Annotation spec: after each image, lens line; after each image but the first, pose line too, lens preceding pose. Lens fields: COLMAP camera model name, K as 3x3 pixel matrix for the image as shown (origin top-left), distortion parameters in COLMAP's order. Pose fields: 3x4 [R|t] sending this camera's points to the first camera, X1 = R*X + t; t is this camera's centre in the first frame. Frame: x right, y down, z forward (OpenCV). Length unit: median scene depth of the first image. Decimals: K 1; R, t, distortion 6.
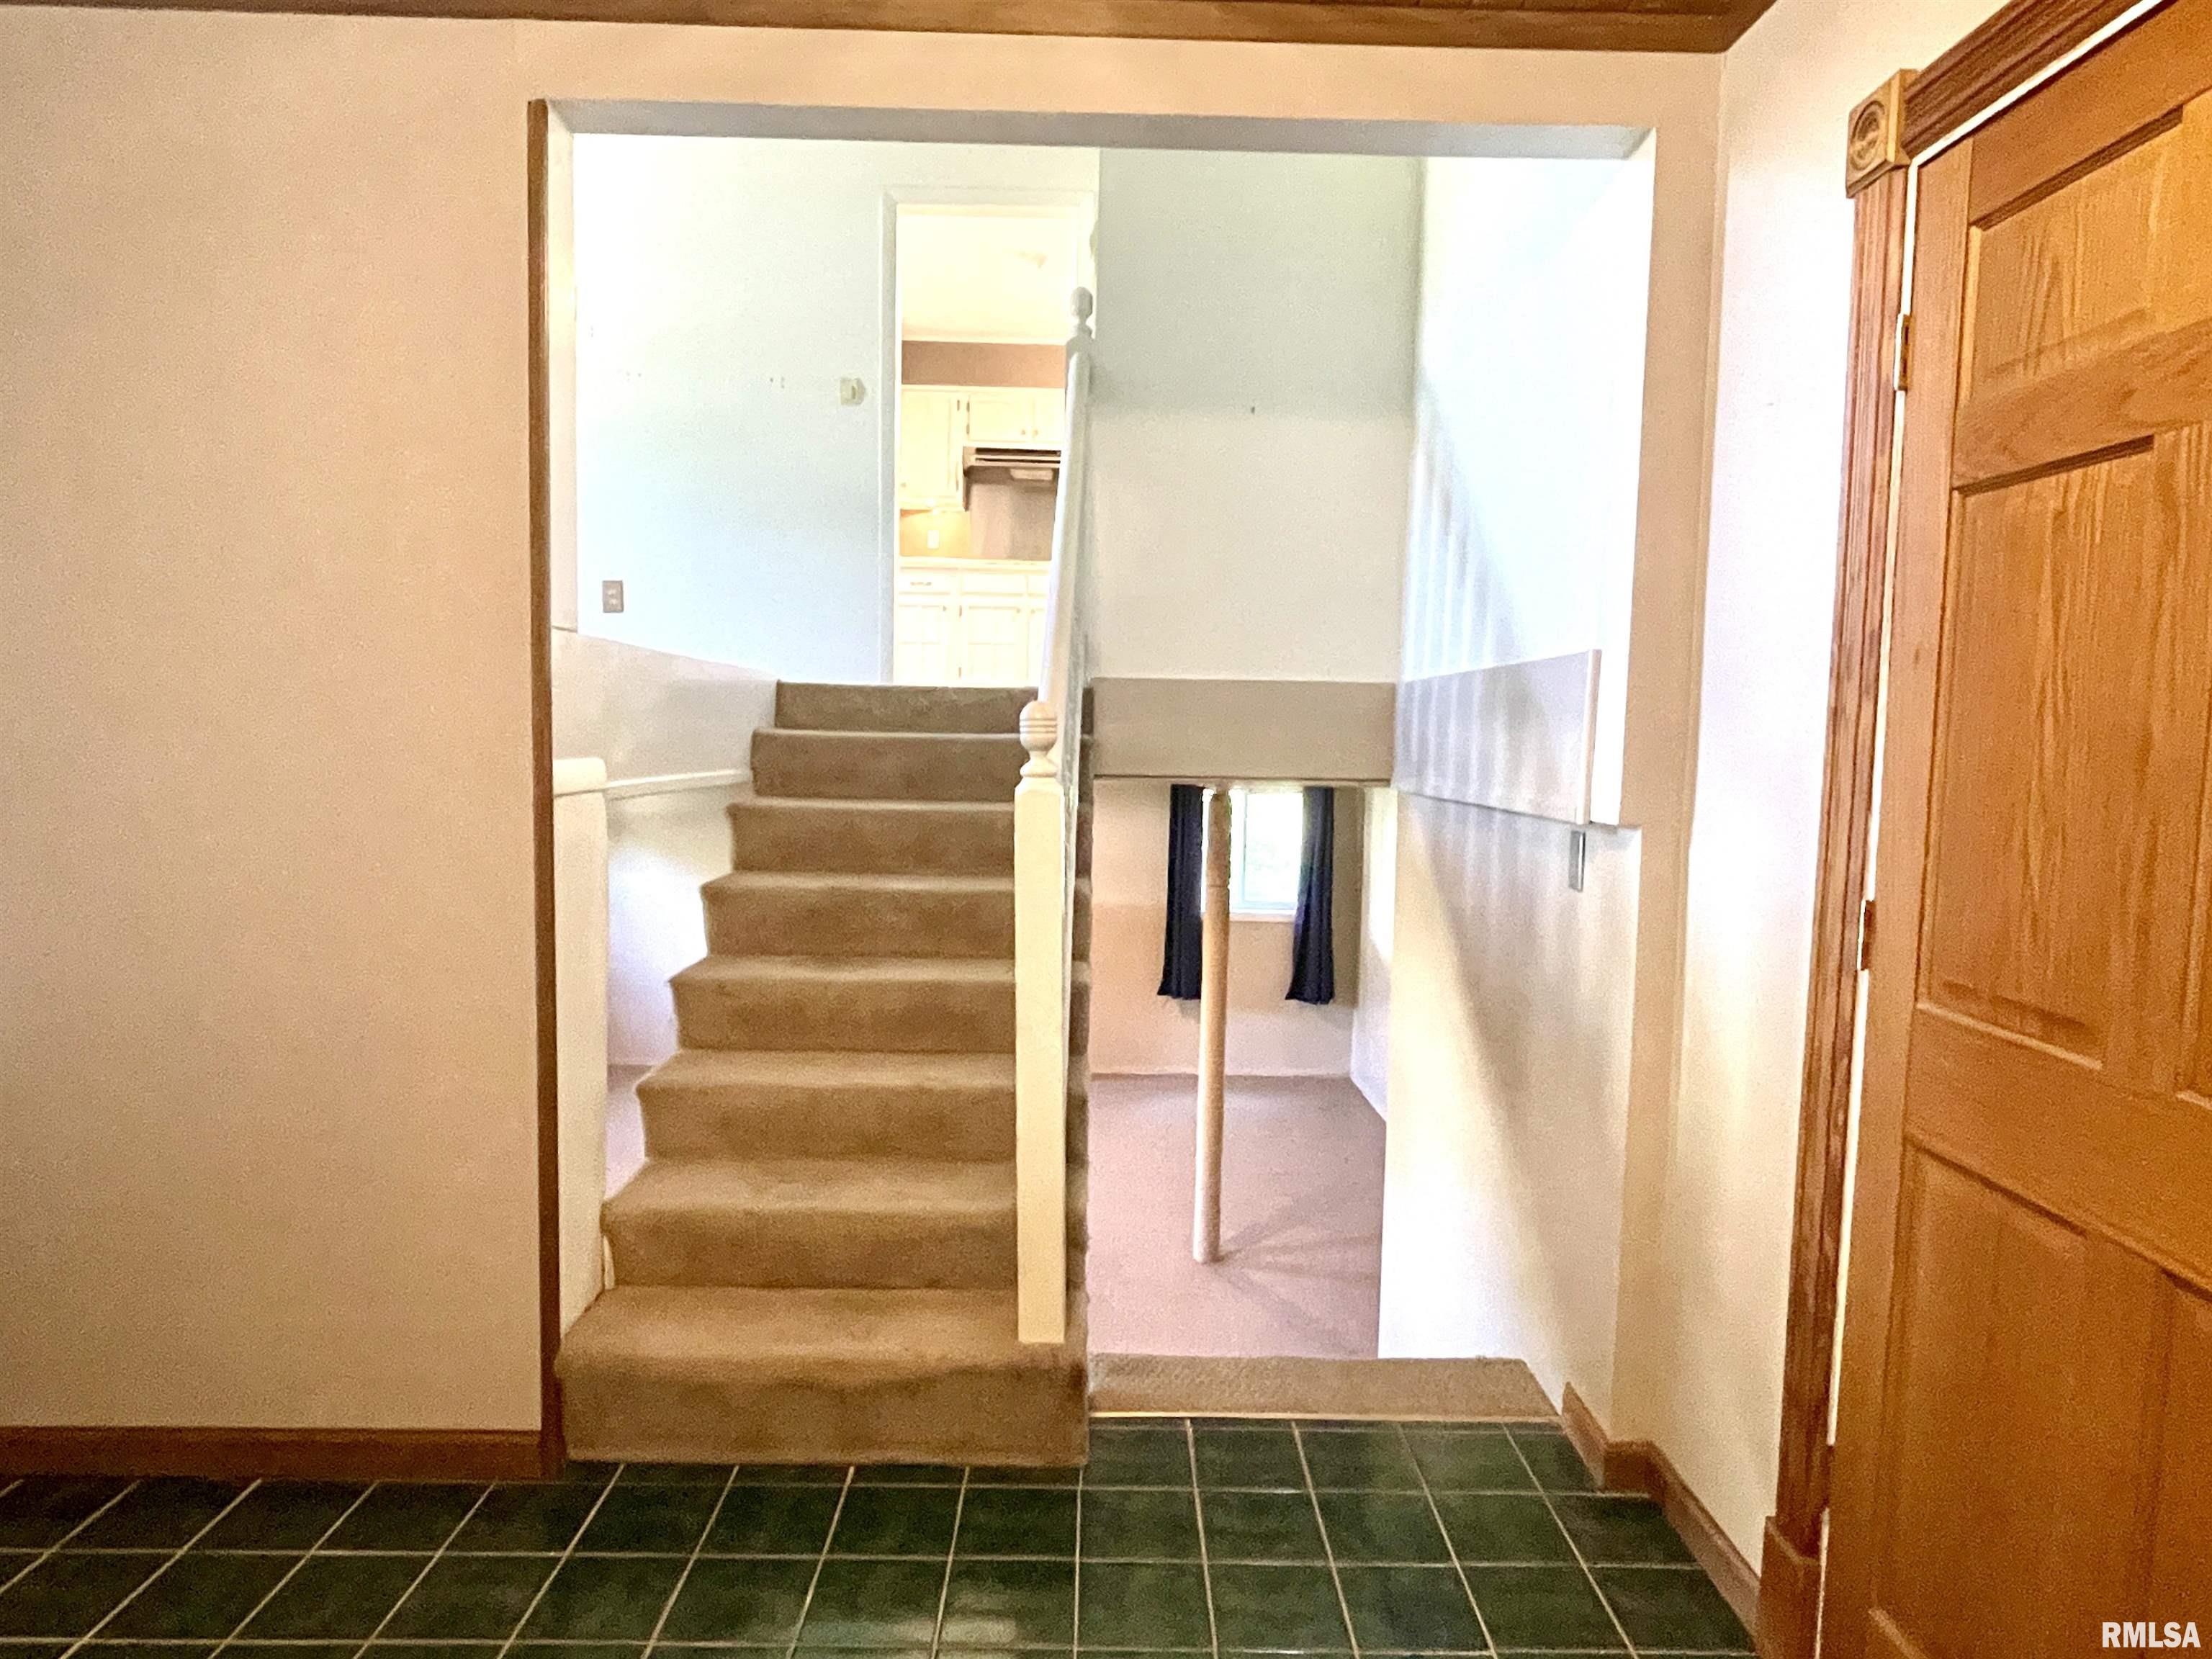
lens RADIAL K [[1339.7, 0, 1106.0], [0, 1339.7, 829.5], [0, 0, 1]] dist [0.002684, -0.001405]
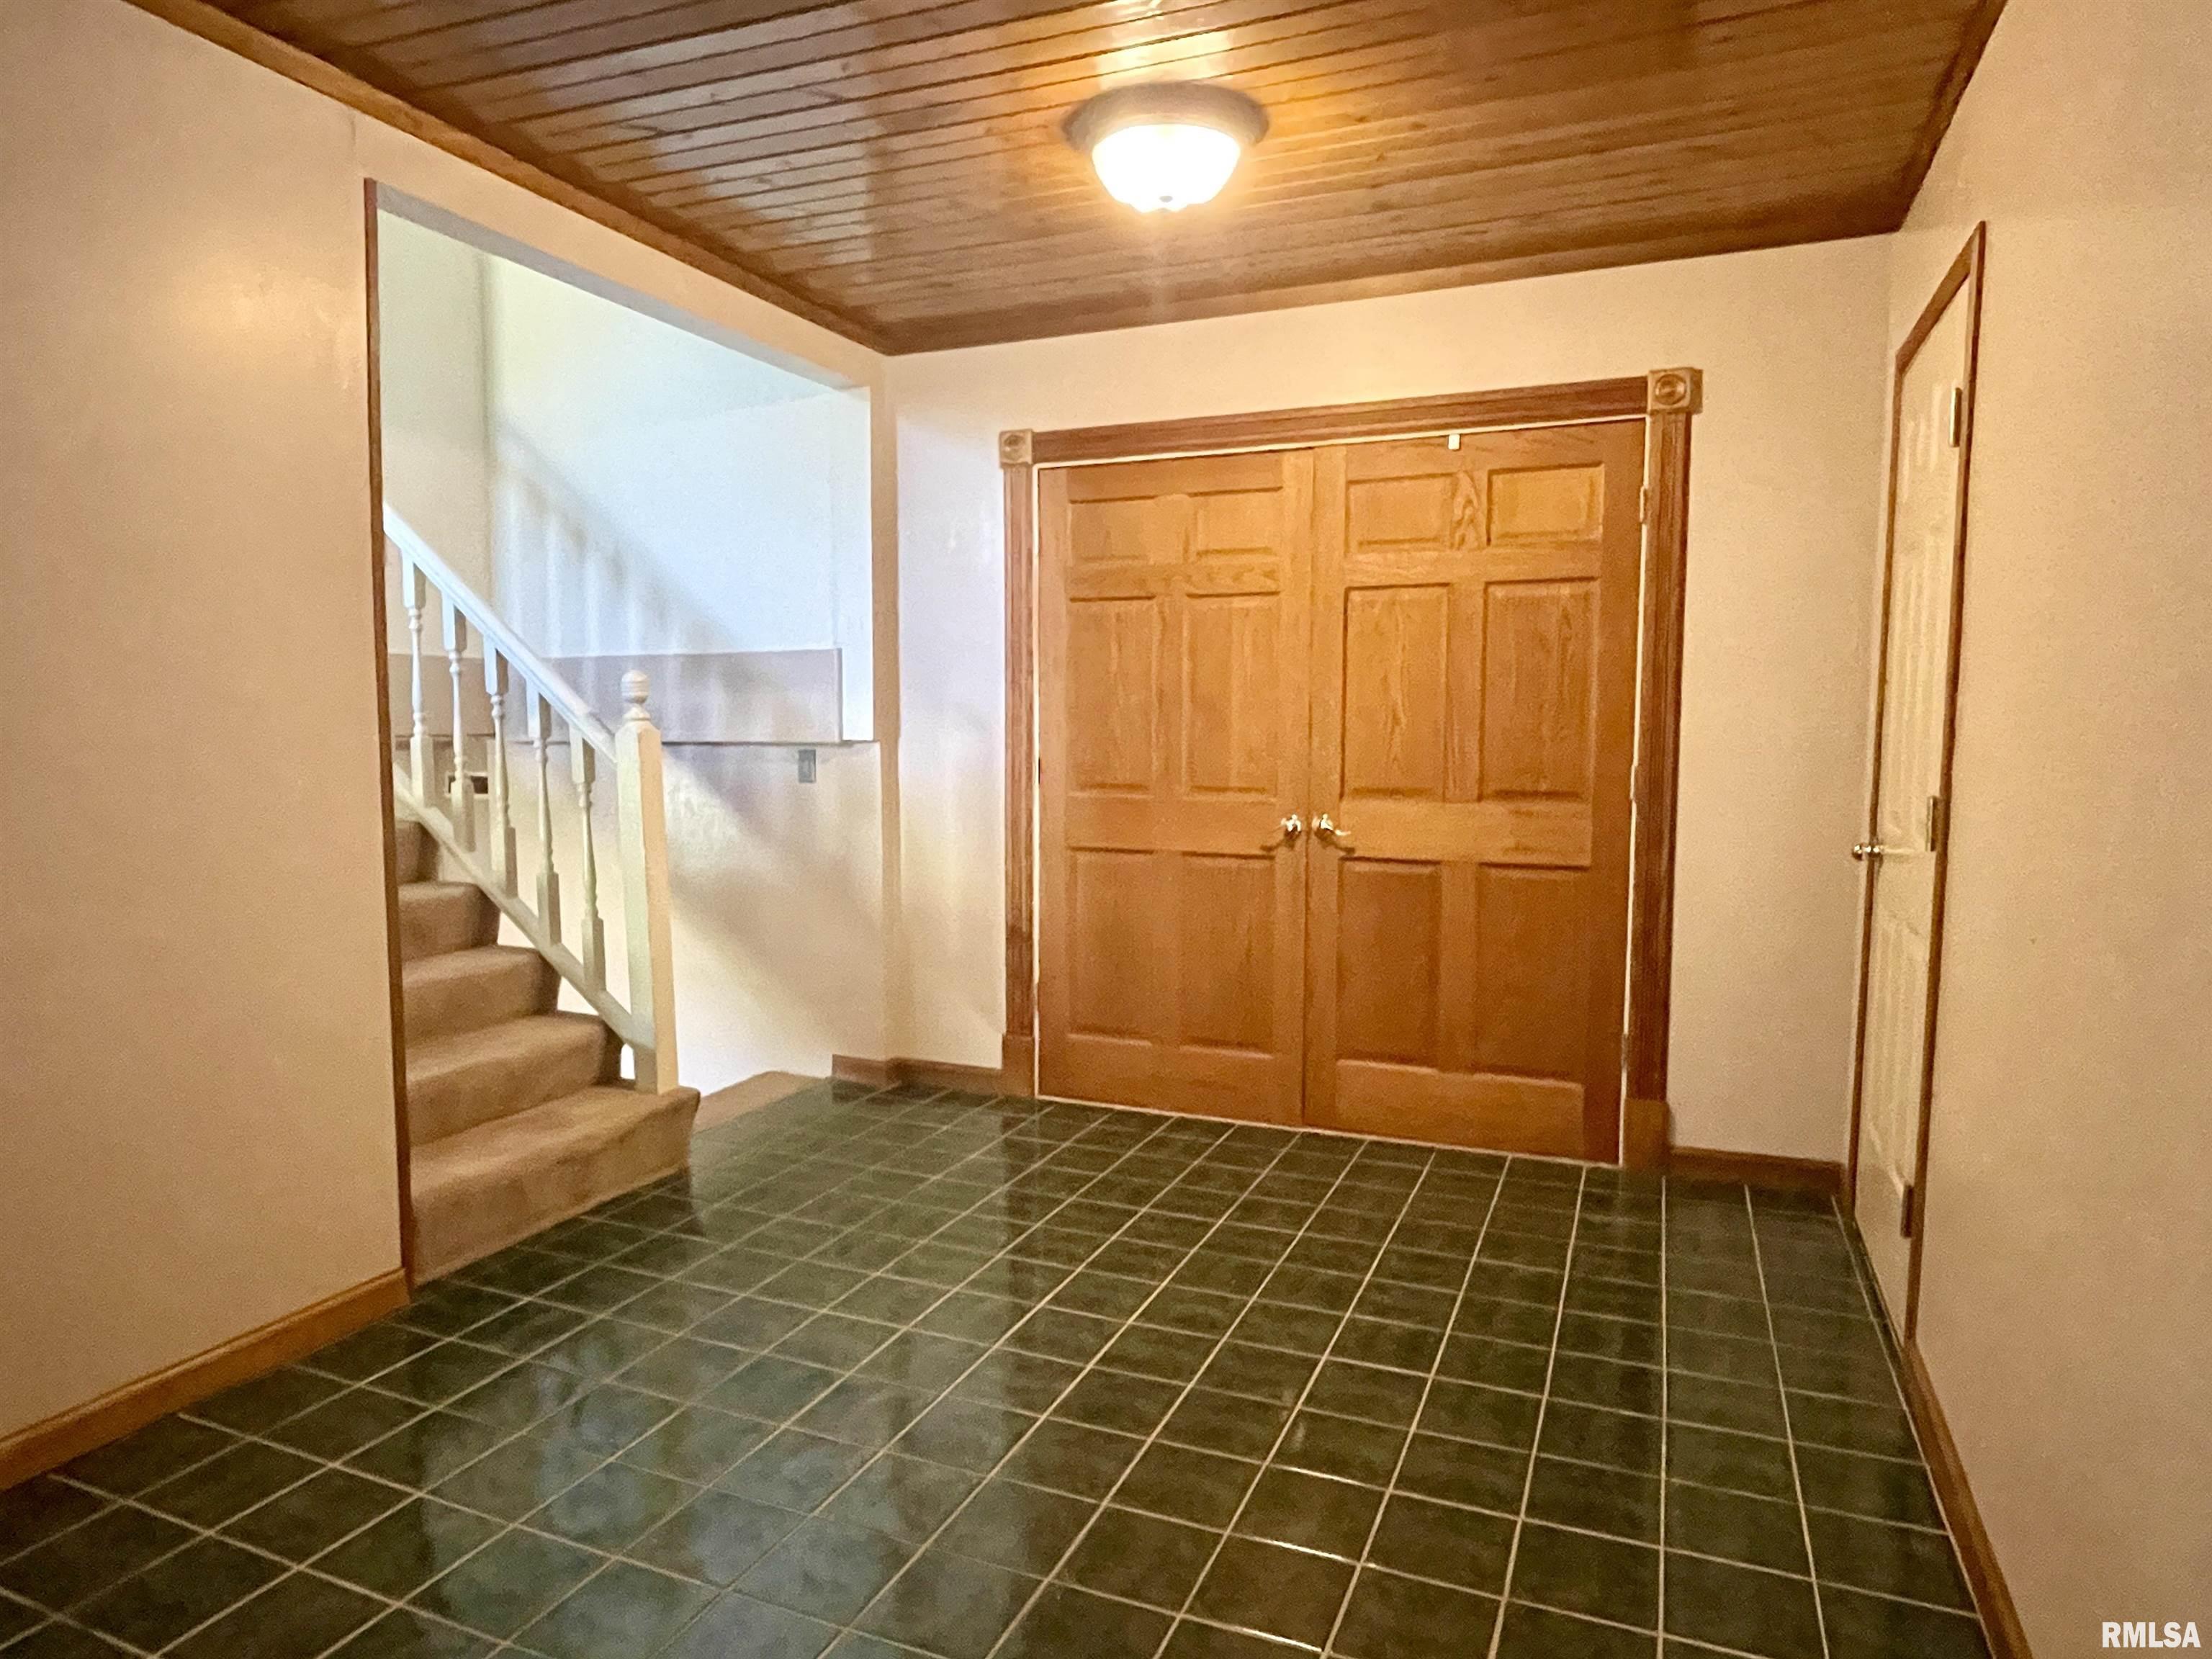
lens RADIAL K [[1339.7, 0, 1106.0], [0, 1339.7, 829.5], [0, 0, 1]] dist [0.002684, -0.001405]
pose [[0.399553, -0.092159, 0.912066, -1.227795], [0.075895, 0.994844, 0.067275, 0.020339], [-0.913563, 0.042342, 0.404487, -0.088916]]
